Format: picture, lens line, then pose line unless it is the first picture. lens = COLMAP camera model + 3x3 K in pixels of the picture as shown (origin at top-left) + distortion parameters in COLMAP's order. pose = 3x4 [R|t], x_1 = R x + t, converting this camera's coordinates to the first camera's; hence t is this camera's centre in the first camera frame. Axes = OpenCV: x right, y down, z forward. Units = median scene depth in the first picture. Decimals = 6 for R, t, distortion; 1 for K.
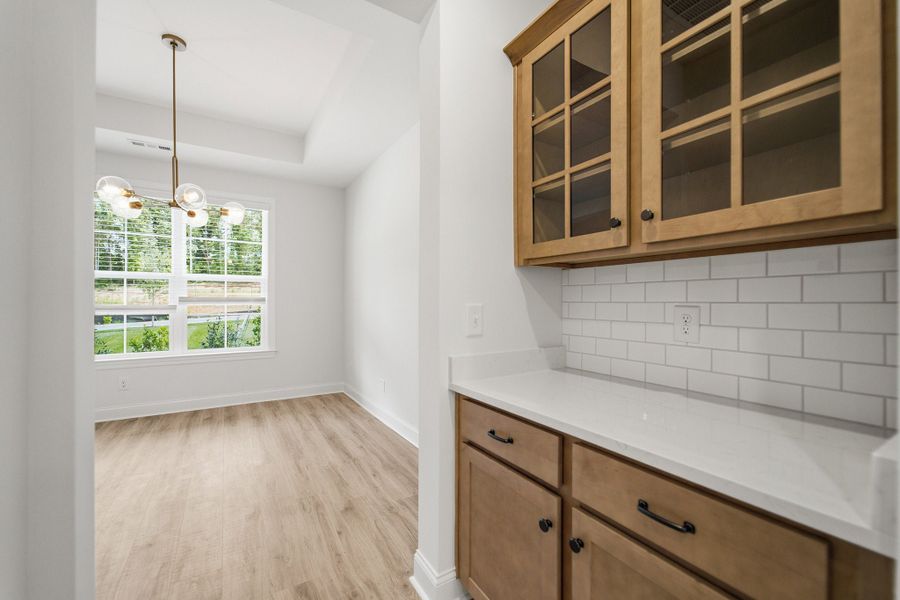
lens RADIAL K [[379.4, 0, 443.3], [0, 379.4, 297.1], [0, 0, 1]] dist [-0.019140, 0.004201]
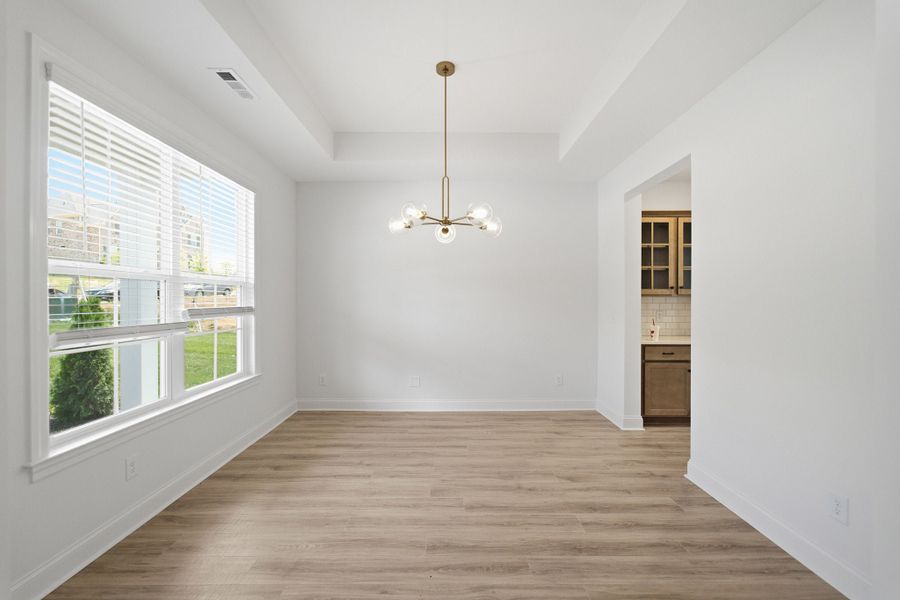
lens RADIAL K [[379.4, 0, 443.3], [0, 379.4, 297.8], [0, 0, 1]] dist [-0.019140, 0.004201]
pose [[0.499469, 0.019112, 0.866121, -1.745864], [-0.008900, 0.999817, -0.016930, -0.011035], [-0.866286, 0.000748, 0.499548, 0.521633]]
